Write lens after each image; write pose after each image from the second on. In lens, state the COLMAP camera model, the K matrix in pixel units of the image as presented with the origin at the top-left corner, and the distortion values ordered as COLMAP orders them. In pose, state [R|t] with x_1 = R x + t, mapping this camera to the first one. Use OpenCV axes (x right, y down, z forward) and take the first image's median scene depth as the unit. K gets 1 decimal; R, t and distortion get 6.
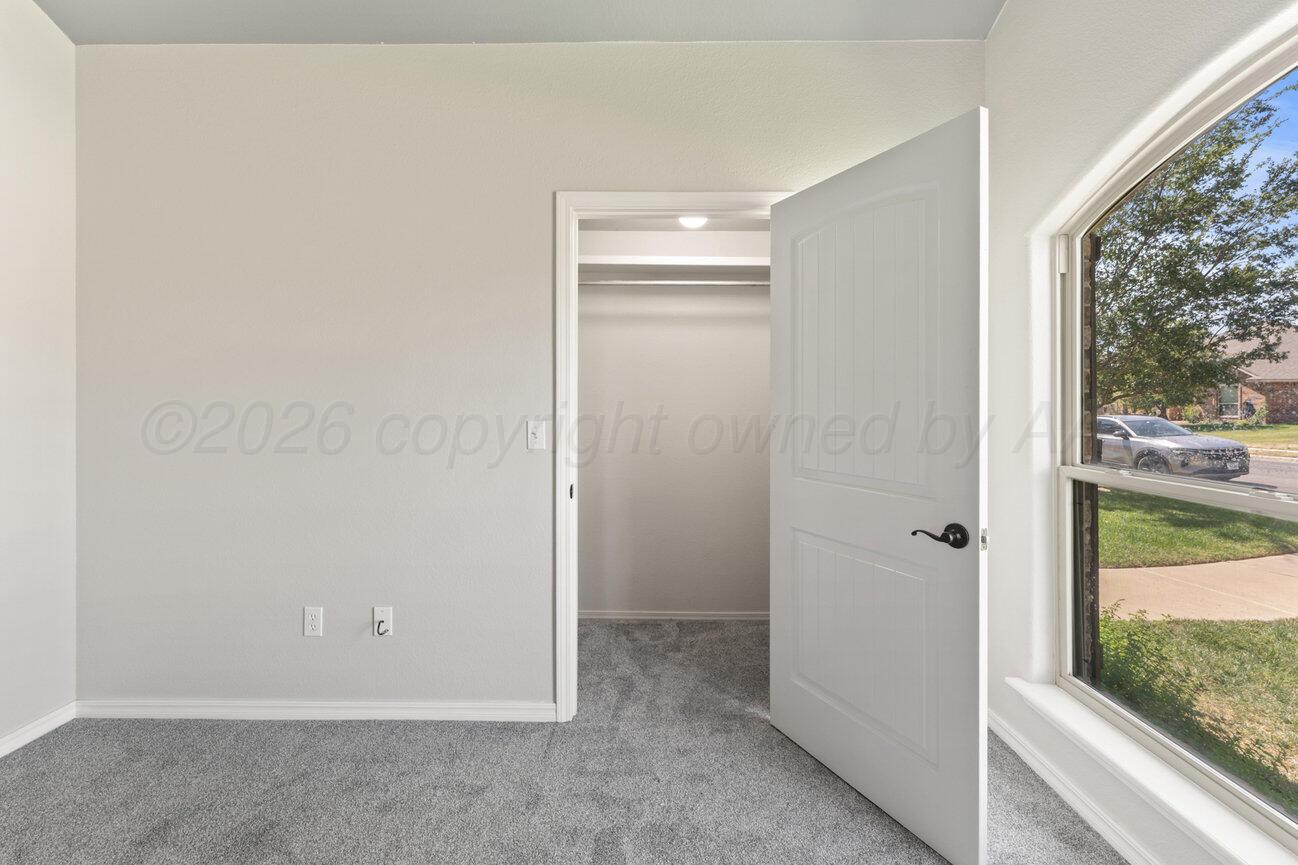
lens RADIAL K [[550.0, 0, 651.2], [0, 550.0, 400.1], [0, 0, 1]] dist [-0.002493, -0.000327]
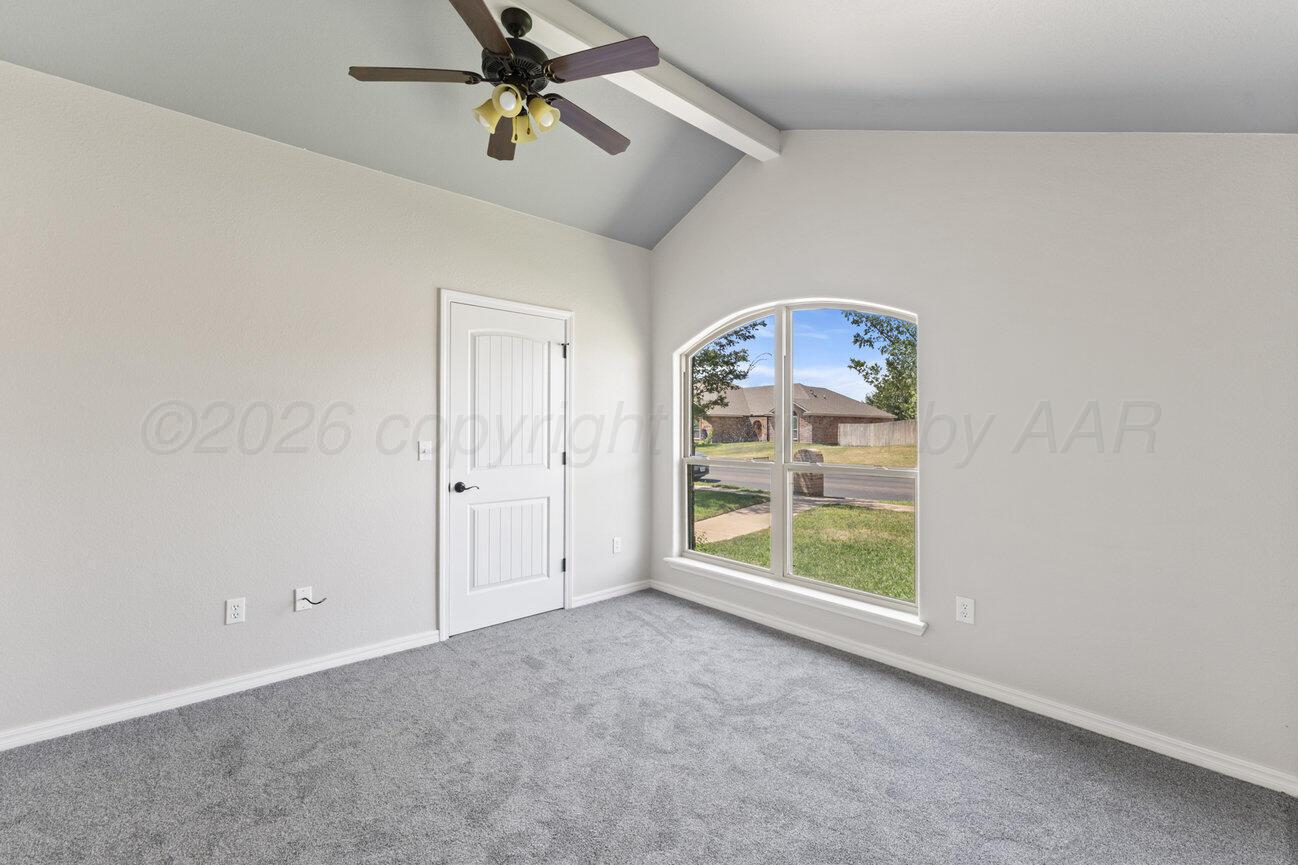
lens RADIAL K [[548.7, 0, 649.0], [0, 548.7, 432.5], [0, 0, 1]] dist [-0.000003, -0.000067]
pose [[0.741546, -0.001870, 0.670900, -0.441748], [-0.005368, 0.999948, 0.008721, -0.001647], [-0.670881, -0.010068, 0.741497, -0.288740]]
